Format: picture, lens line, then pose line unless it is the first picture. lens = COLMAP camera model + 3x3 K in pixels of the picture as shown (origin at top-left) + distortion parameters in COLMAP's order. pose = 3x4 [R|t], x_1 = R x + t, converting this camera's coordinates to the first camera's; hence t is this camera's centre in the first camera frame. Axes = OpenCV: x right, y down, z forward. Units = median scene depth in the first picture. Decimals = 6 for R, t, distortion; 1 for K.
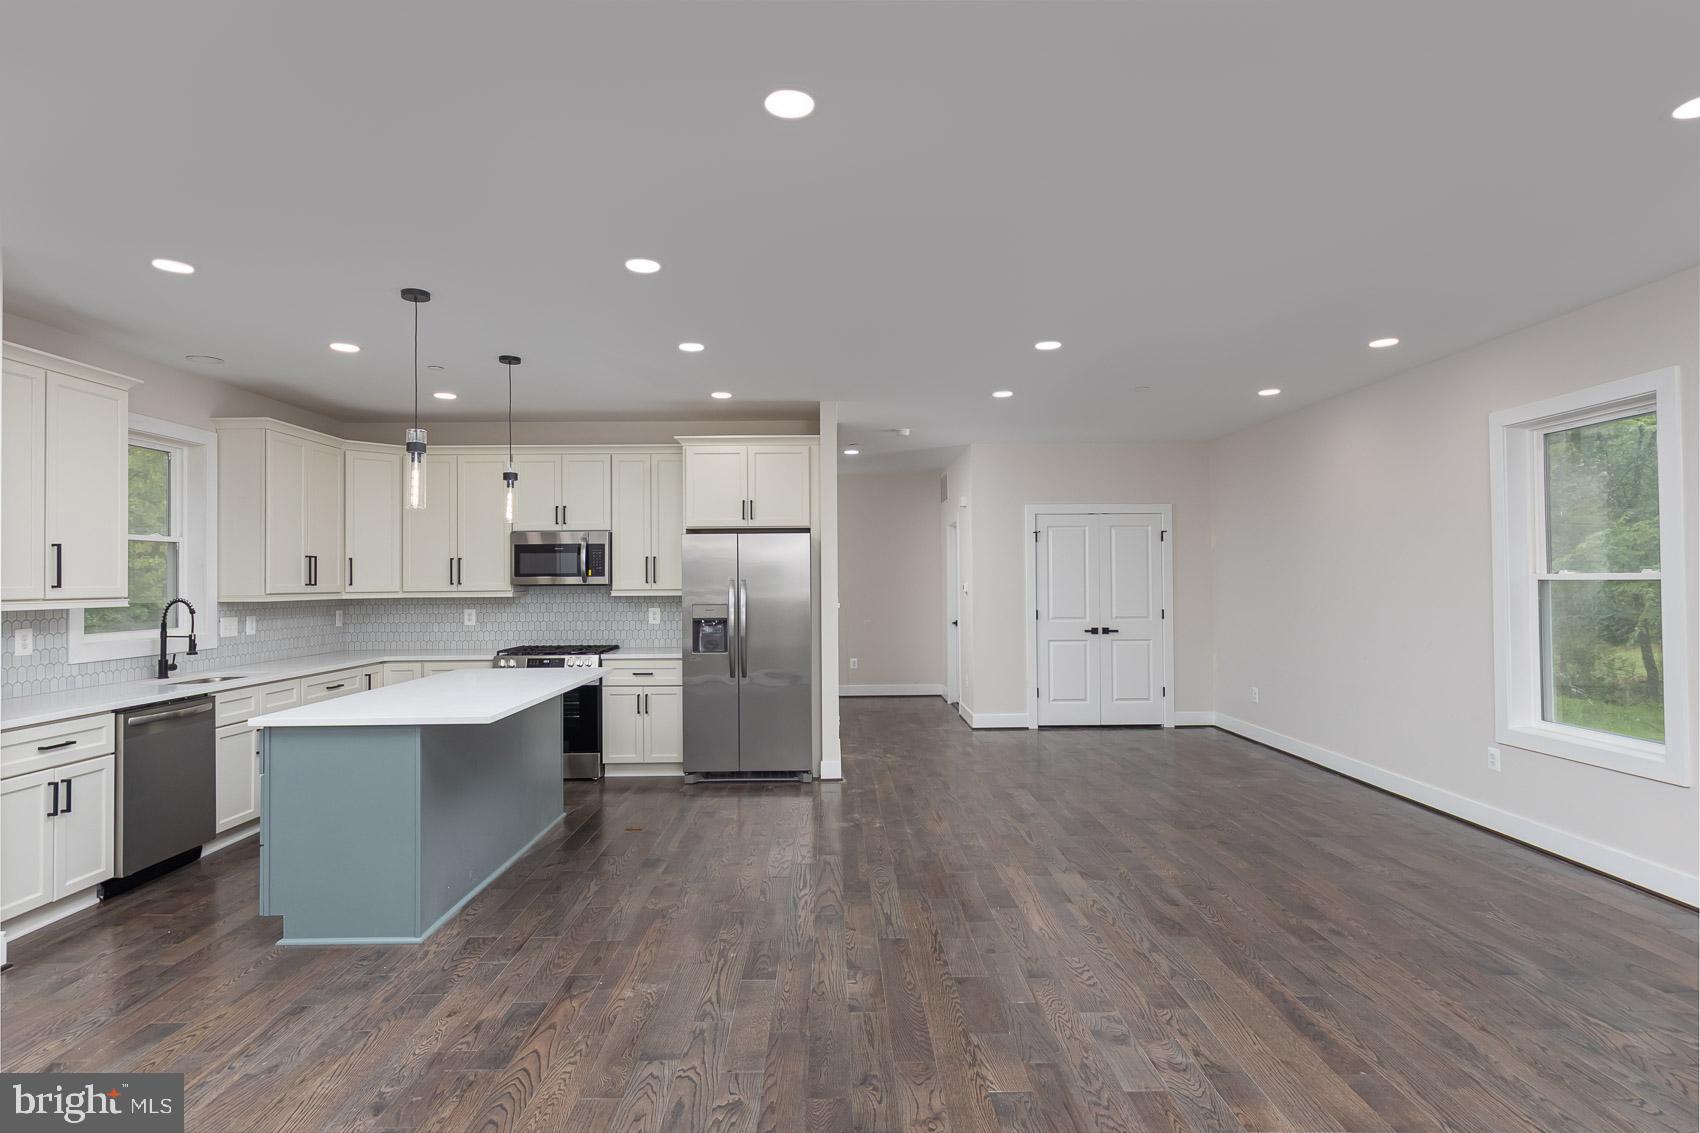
lens RADIAL K [[866.4, 0, 845.8], [0, 866.4, 566.4], [0, 0, 1]] dist [0.003089, 0.000044]
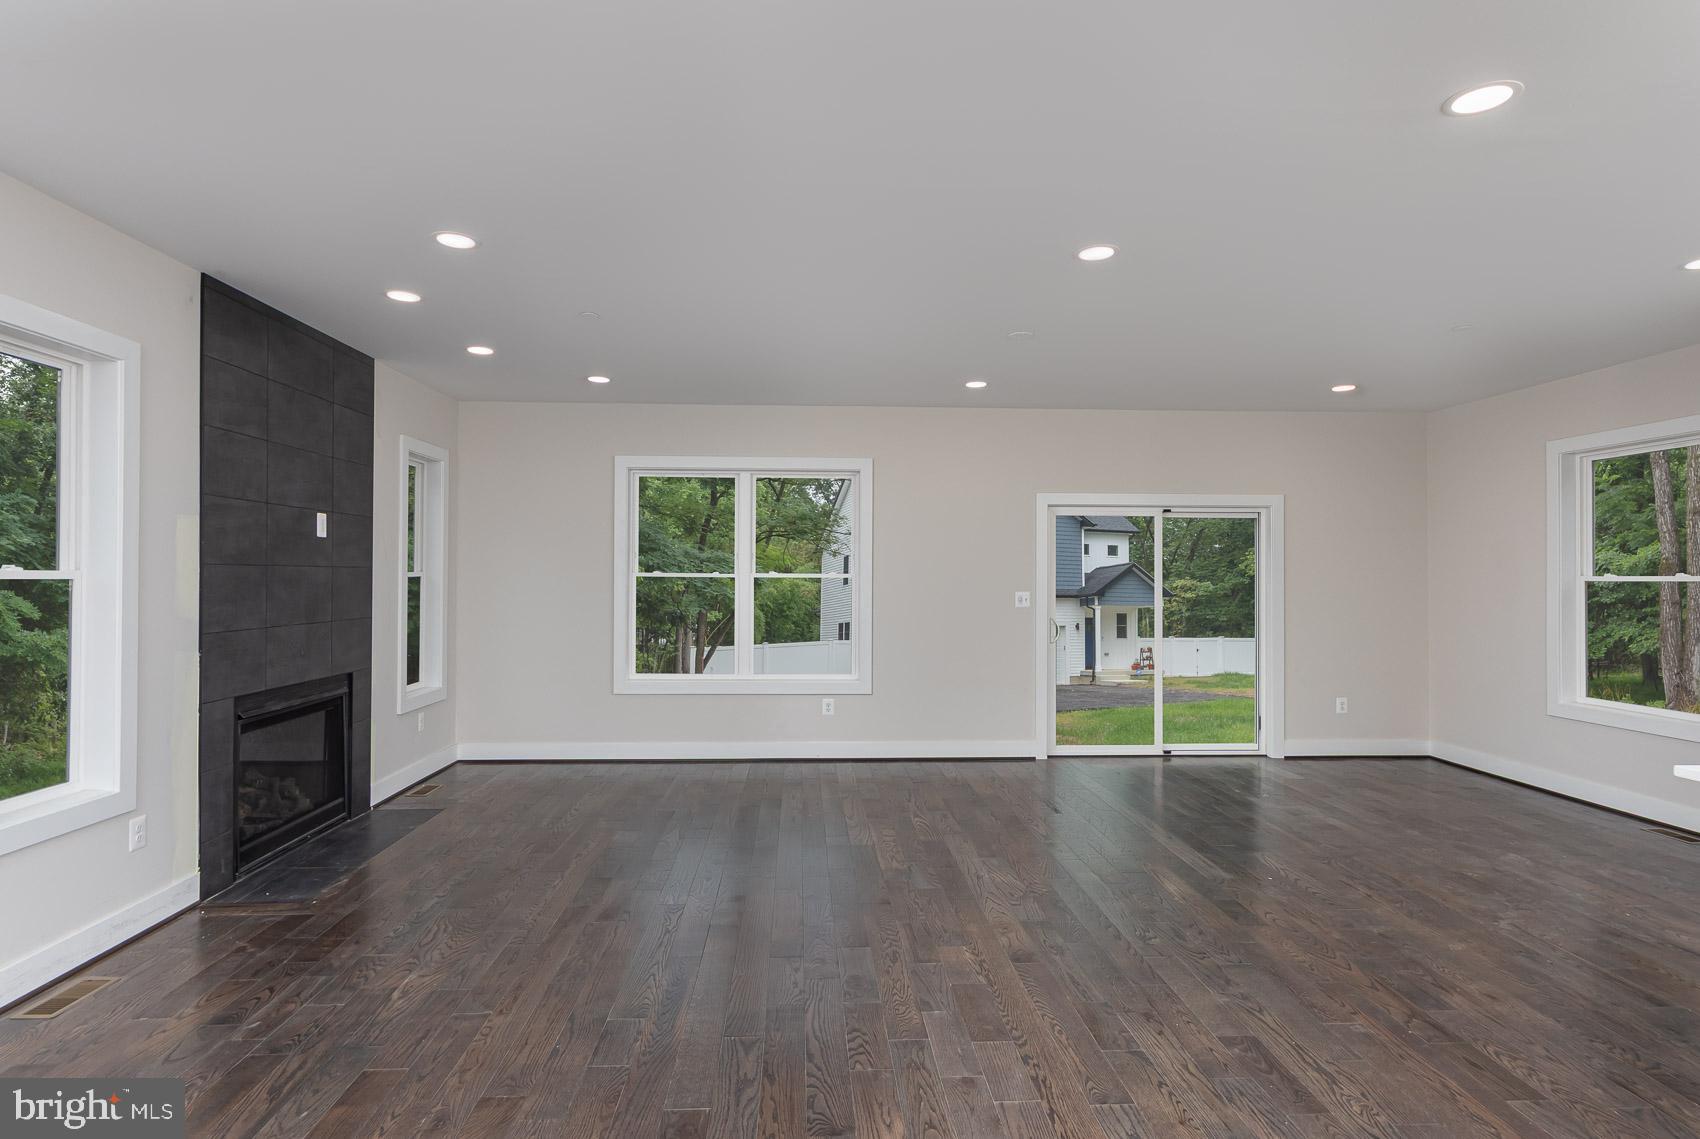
lens RADIAL K [[866.4, 0, 841.7], [0, 866.4, 568.4], [0, 0, 1]] dist [0.003089, 0.000044]
pose [[-0.999677, 0.004351, -0.025031, 0.172517], [0.004927, 0.999723, -0.023003, 0.015440], [0.024924, -0.023119, -0.999422, 1.032688]]
